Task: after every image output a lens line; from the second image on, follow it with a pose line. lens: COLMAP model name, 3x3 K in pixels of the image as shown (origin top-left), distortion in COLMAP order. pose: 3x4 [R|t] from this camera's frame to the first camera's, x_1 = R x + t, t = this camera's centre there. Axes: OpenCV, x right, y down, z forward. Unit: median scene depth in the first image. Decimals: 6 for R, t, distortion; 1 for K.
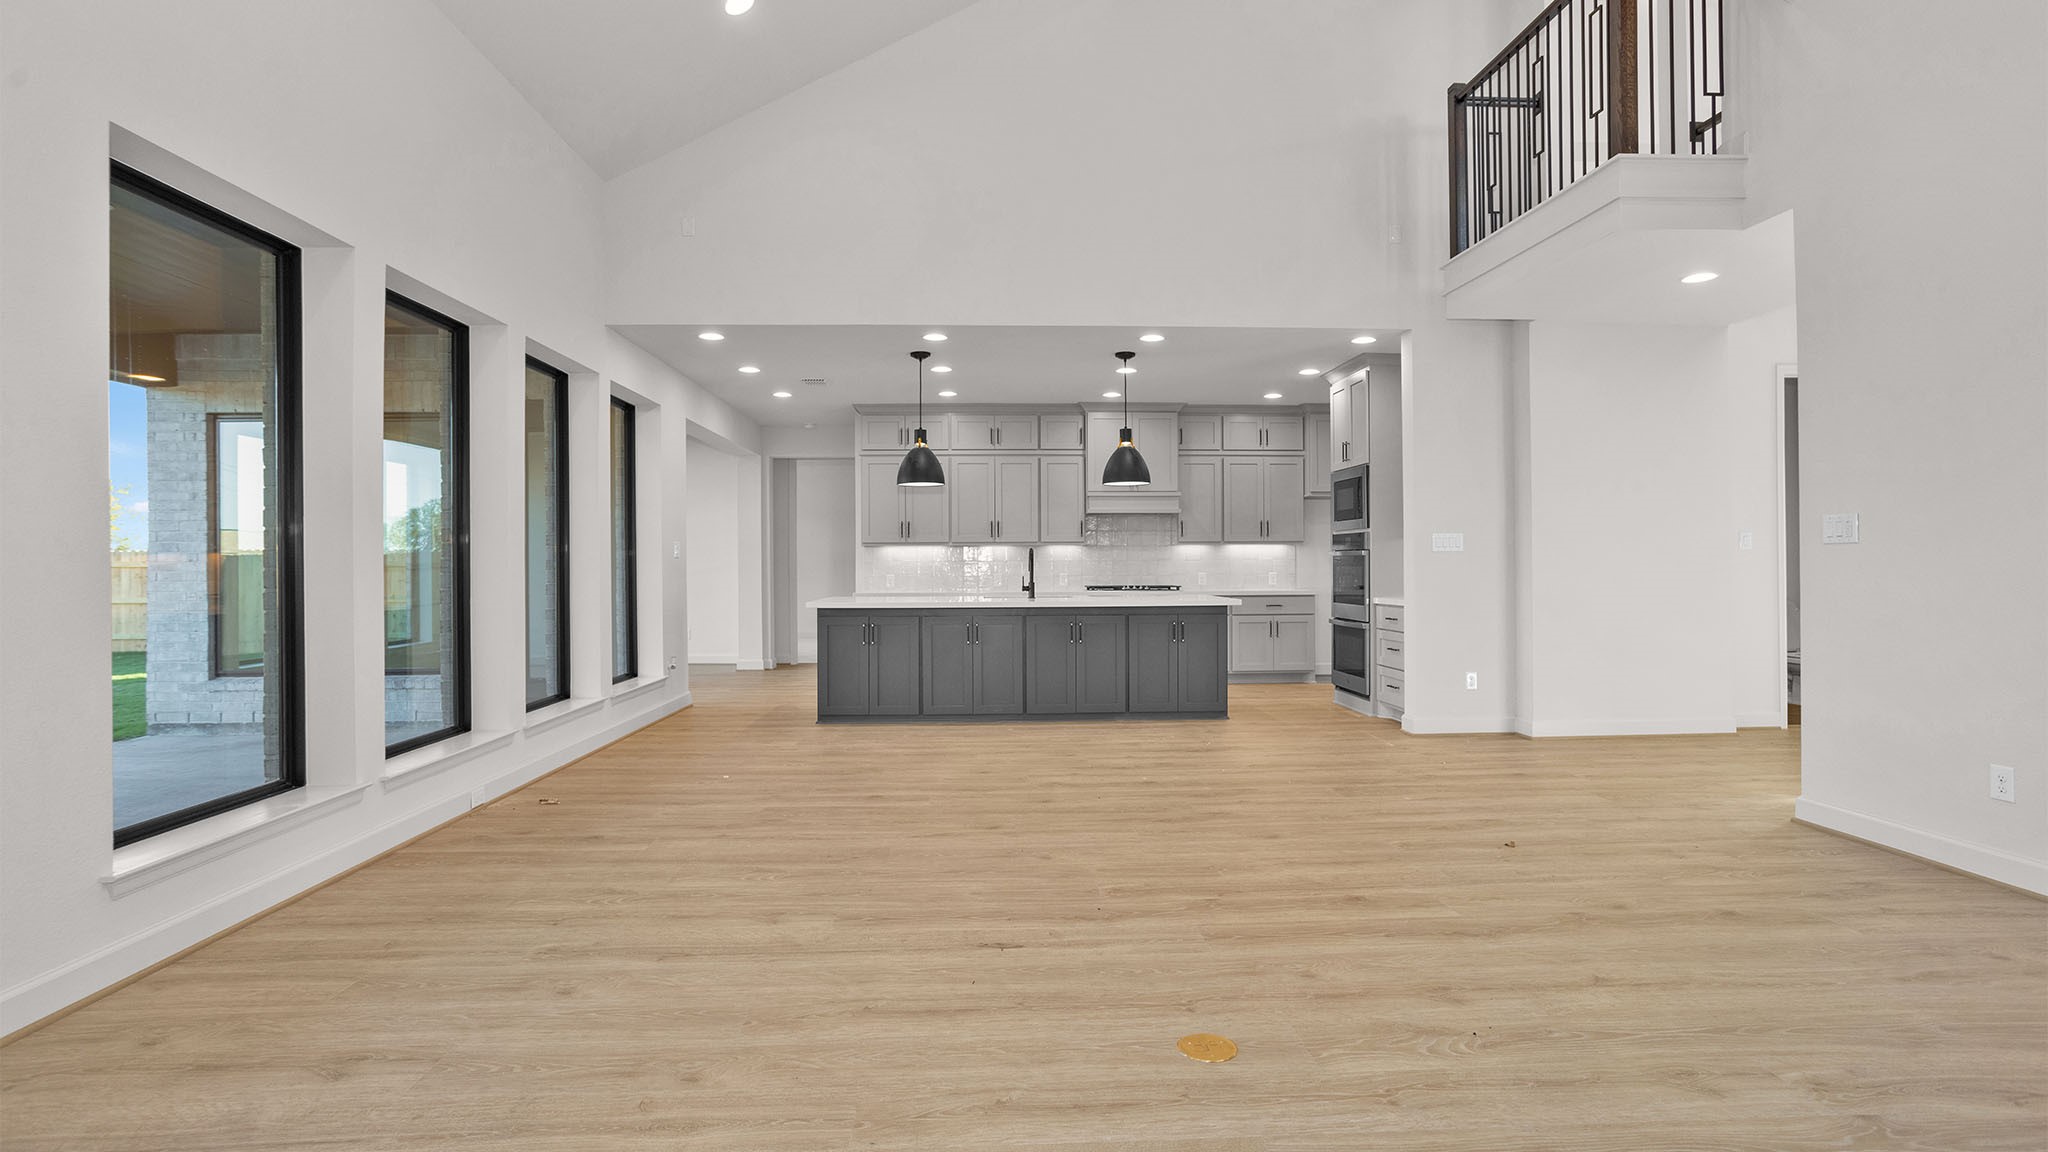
lens RADIAL K [[1004.0, 0, 1023.6], [0, 1004.0, 550.8], [0, 0, 1]] dist [0.000281, 0.000130]
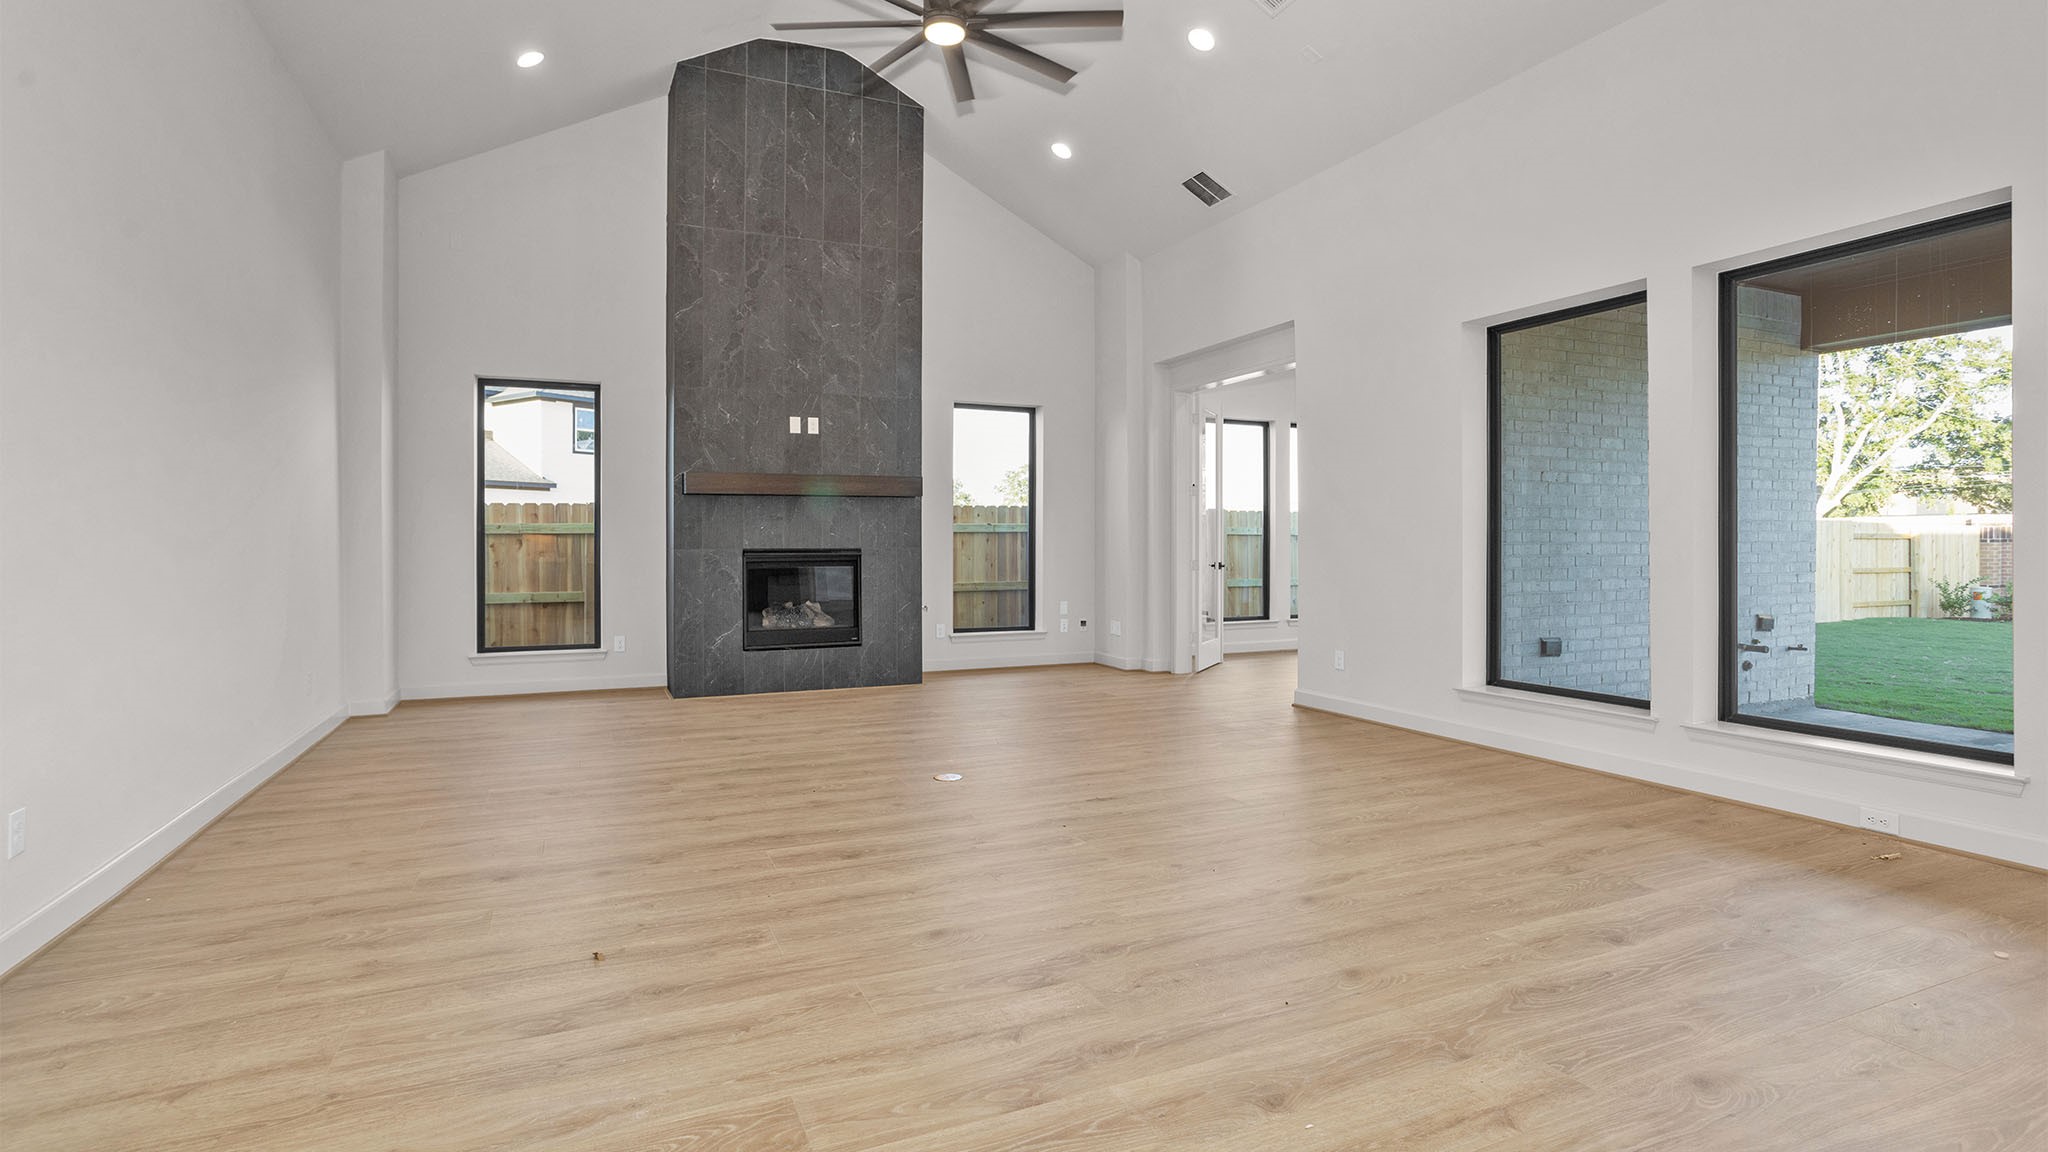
lens RADIAL K [[1004.0, 0, 1023.6], [0, 1004.0, 550.8], [0, 0, 1]] dist [0.000281, 0.000130]
pose [[-0.928975, 0.013186, -0.369906, 0.540642], [0.013707, 0.999905, 0.001220, 0.023892], [0.369888, -0.003937, -0.929068, 2.020996]]
